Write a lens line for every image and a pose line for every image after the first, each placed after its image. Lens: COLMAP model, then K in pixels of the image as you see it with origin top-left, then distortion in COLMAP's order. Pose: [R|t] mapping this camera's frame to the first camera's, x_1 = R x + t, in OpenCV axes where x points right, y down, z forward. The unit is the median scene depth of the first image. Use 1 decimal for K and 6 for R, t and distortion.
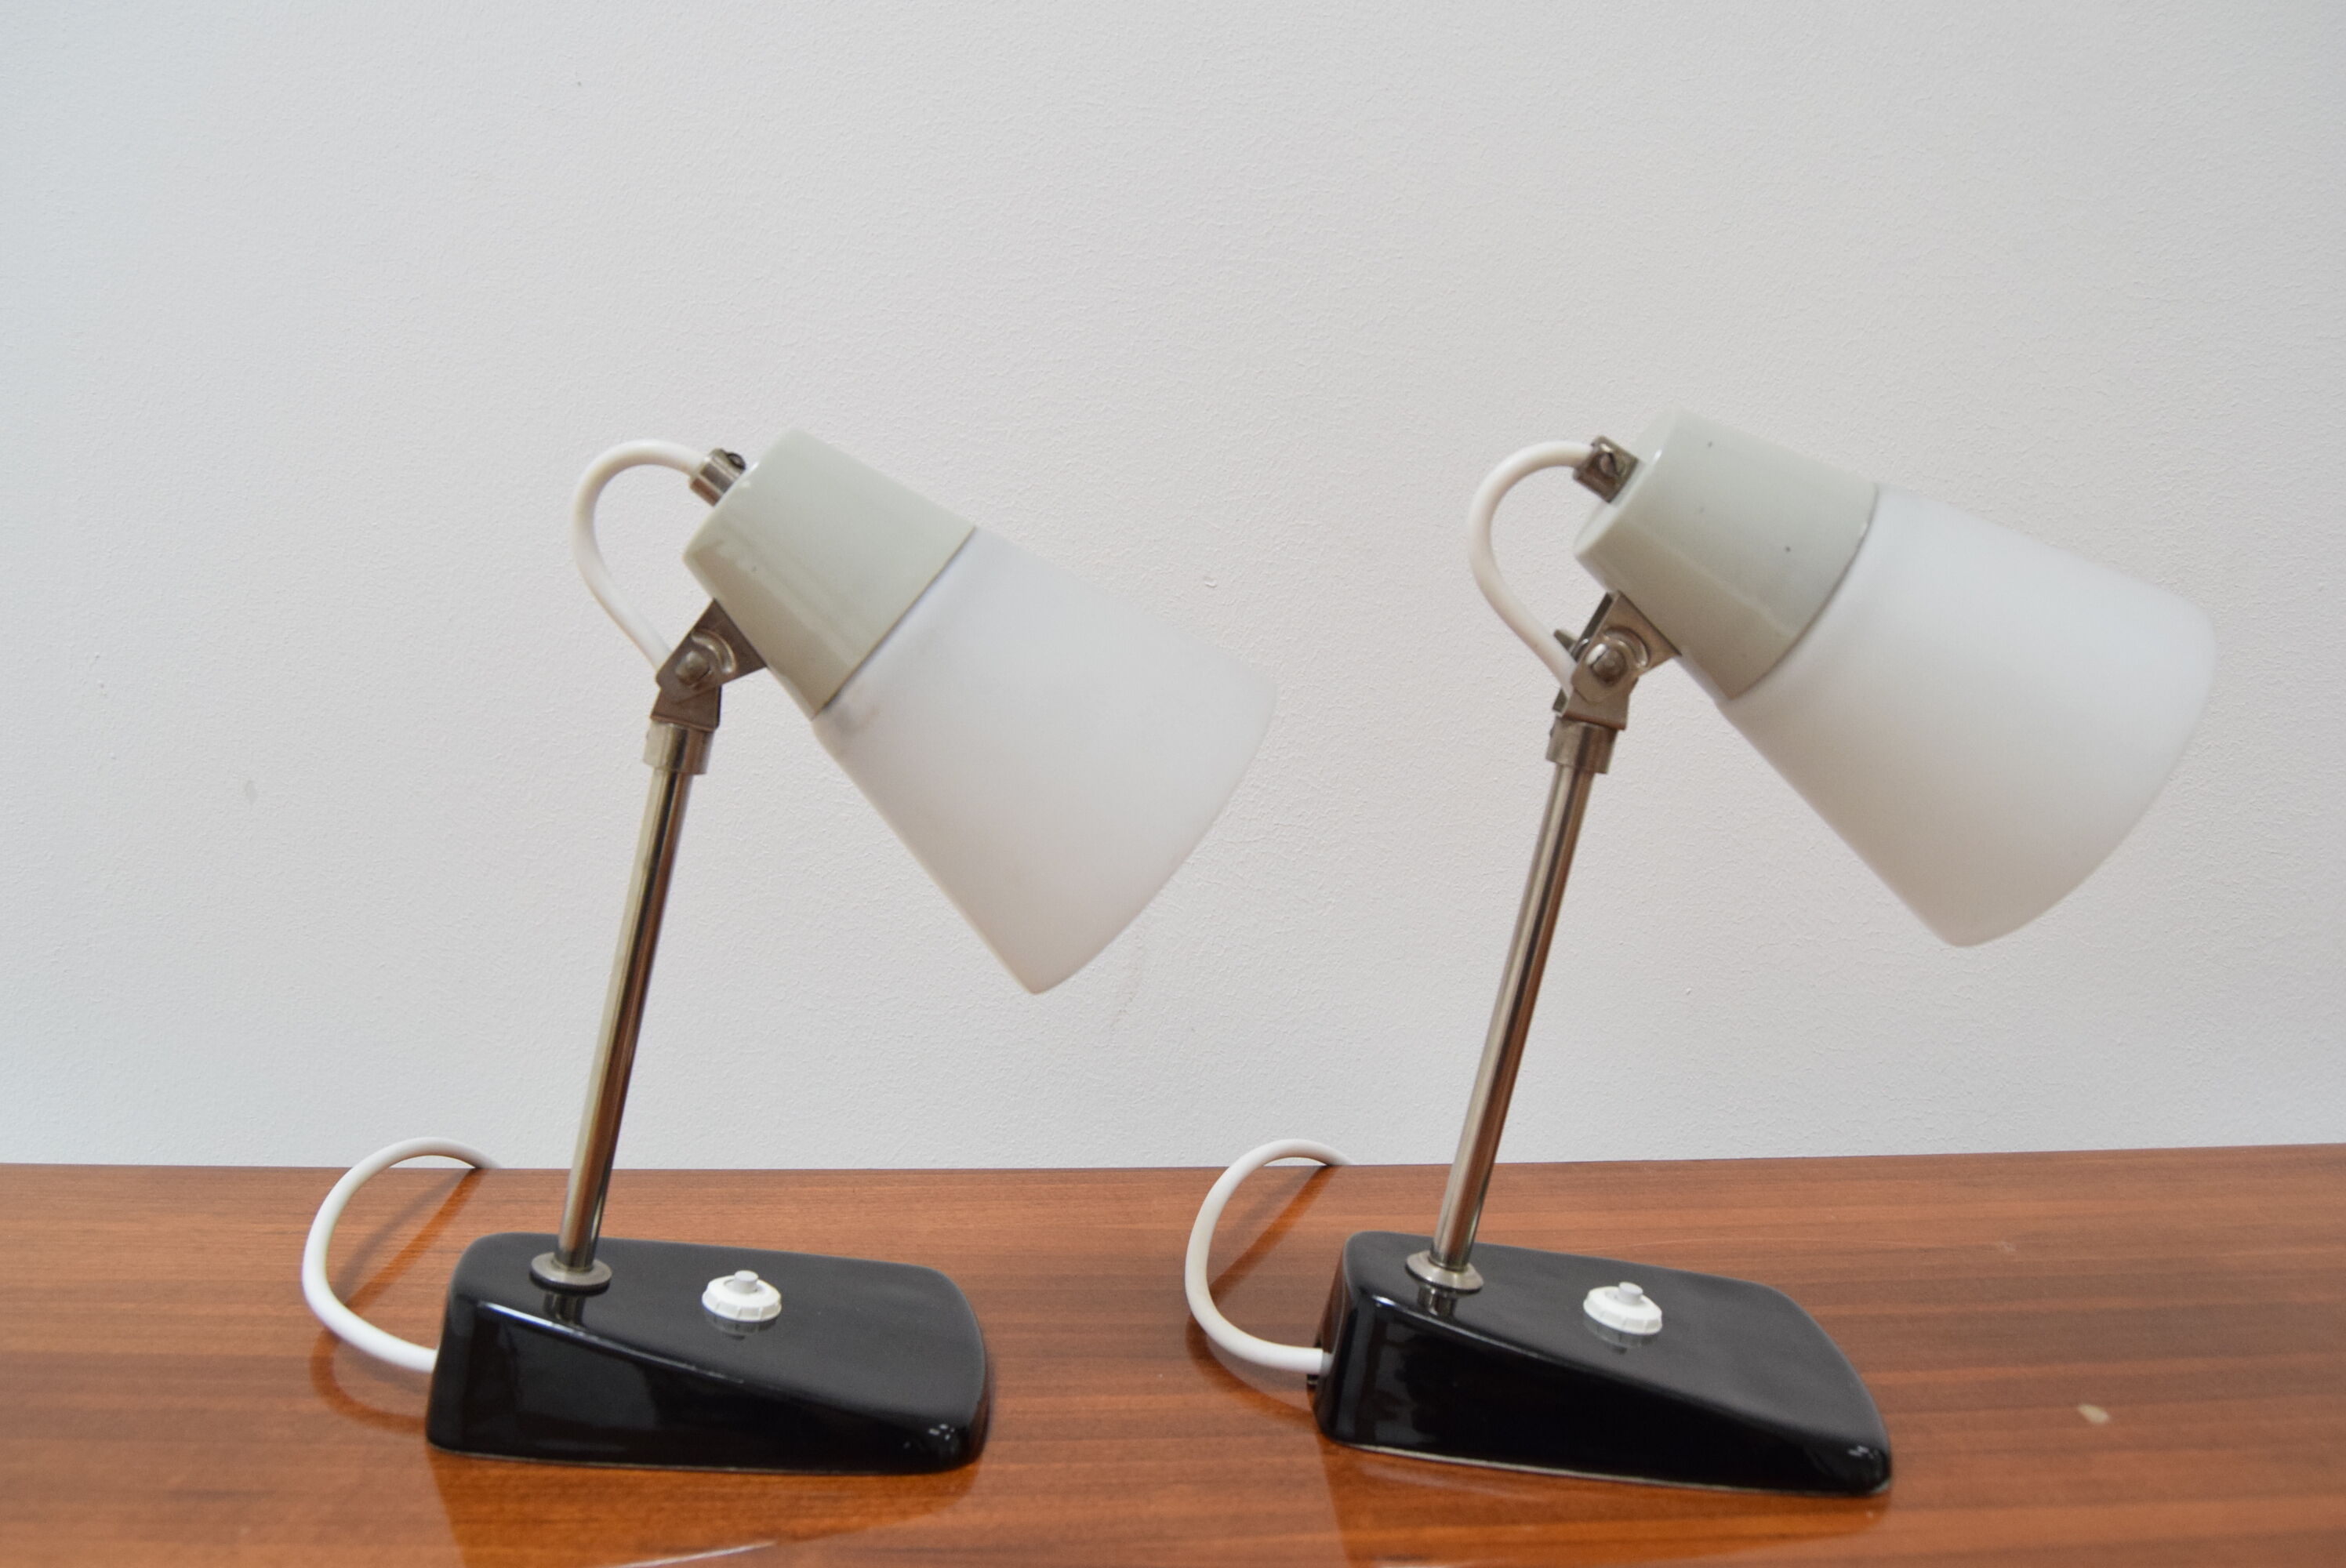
lens RADIAL K [[1974.9, 0, 1178.4], [0, 1974.9, 790.0], [0, 0, 1]] dist [-0.078867, 0.024819]
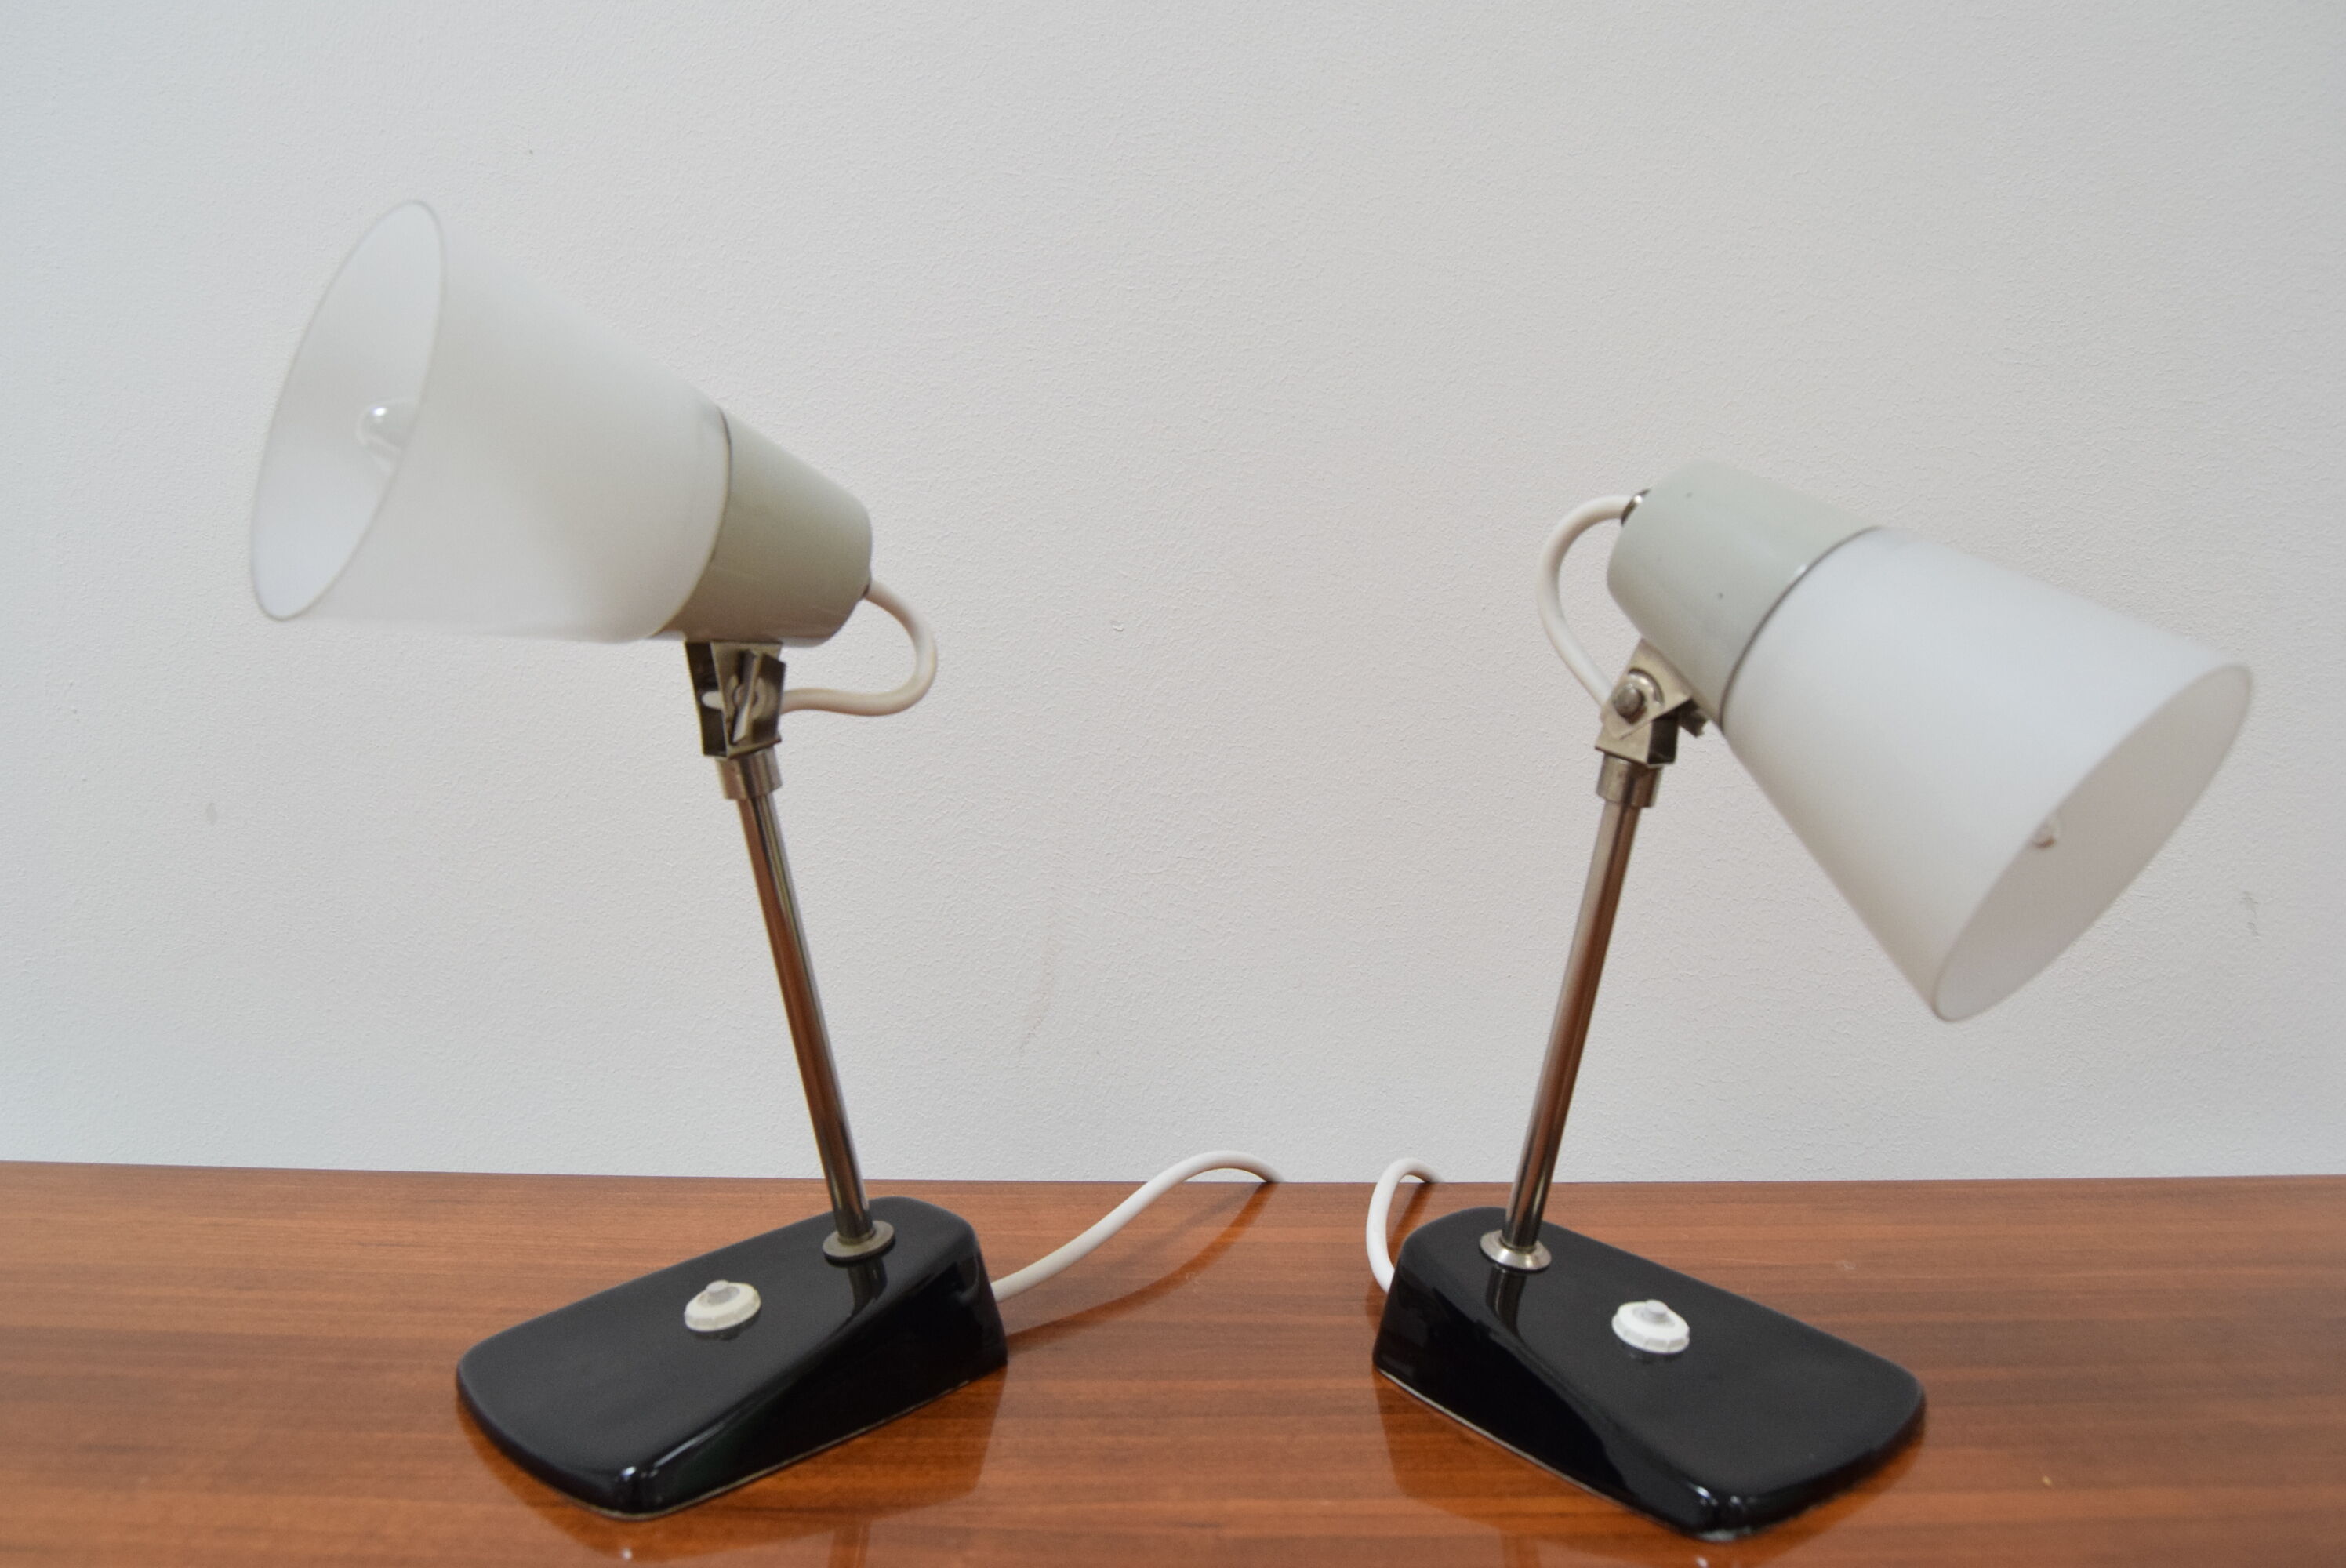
lens RADIAL K [[1974.9, 0, 1170.7], [0, 1974.9, 790.1], [0, 0, 1]] dist [-0.078867, 0.024819]
pose [[0.999813, 0.012276, -0.014956, 0.080469], [-0.012670, 0.999567, -0.026560, 0.012795], [0.014623, 0.026745, 0.999535, -0.065259]]
